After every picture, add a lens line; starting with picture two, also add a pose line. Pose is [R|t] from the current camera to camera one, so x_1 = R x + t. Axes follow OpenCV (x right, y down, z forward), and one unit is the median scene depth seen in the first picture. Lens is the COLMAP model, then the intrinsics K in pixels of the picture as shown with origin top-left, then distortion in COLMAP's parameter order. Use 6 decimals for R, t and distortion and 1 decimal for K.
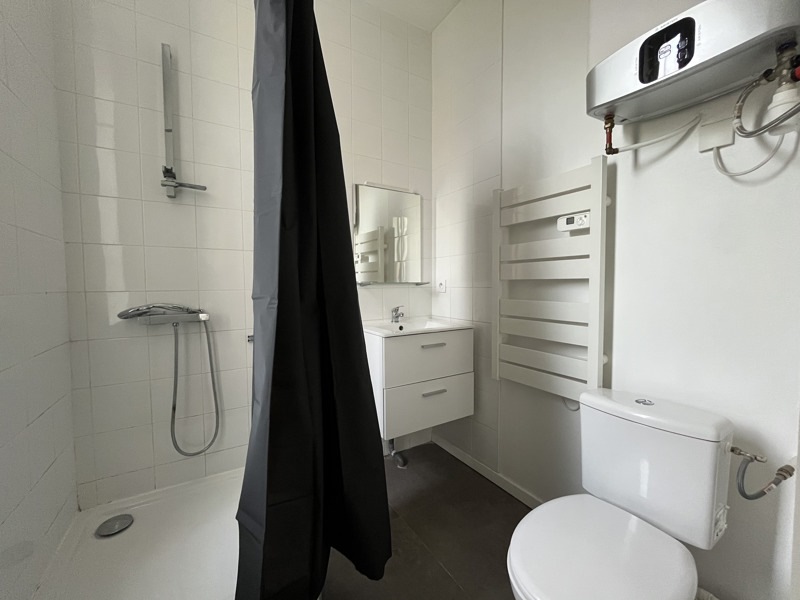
lens RADIAL K [[321.3, 0, 398.3], [0, 321.3, 298.7], [0, 0, 1]] dist [-0.006454, 0.001614]
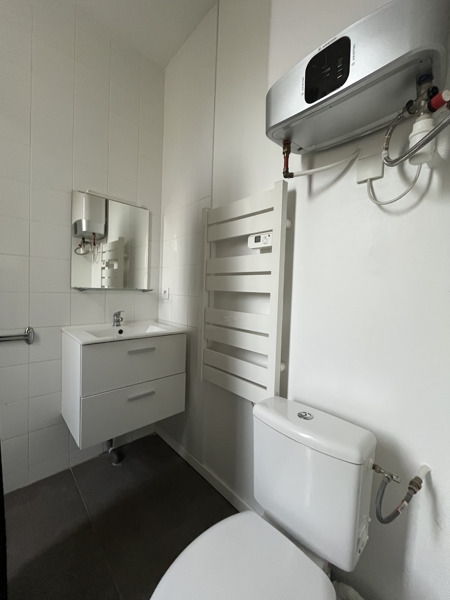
lens RADIAL K [[241.0, 0, 225.3], [0, 241.0, 298.1], [0, 0, 1]] dist [-0.006454, 0.001614]
pose [[0.977024, 0.030981, 0.210865, 0.246656], [-0.029139, 0.999505, -0.011839, -0.028571], [-0.211127, 0.005423, 0.977444, 0.212130]]
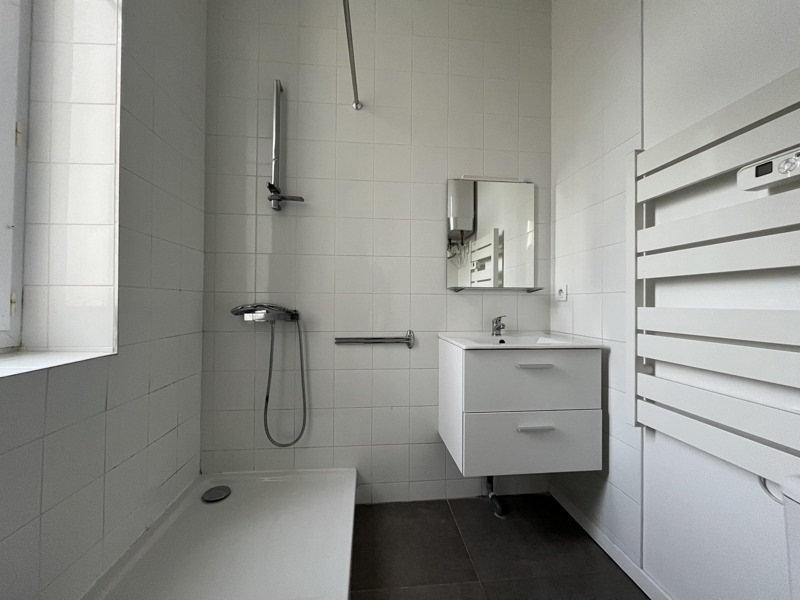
lens RADIAL K [[321.3, 0, 398.5], [0, 321.3, 298.5], [0, 0, 1]] dist [-0.006454, 0.001614]
pose [[0.899211, 0.007199, -0.437457, 0.182556], [-0.032046, 0.998263, -0.049443, 0.039417], [0.436341, 0.058478, 0.897879, 0.189631]]
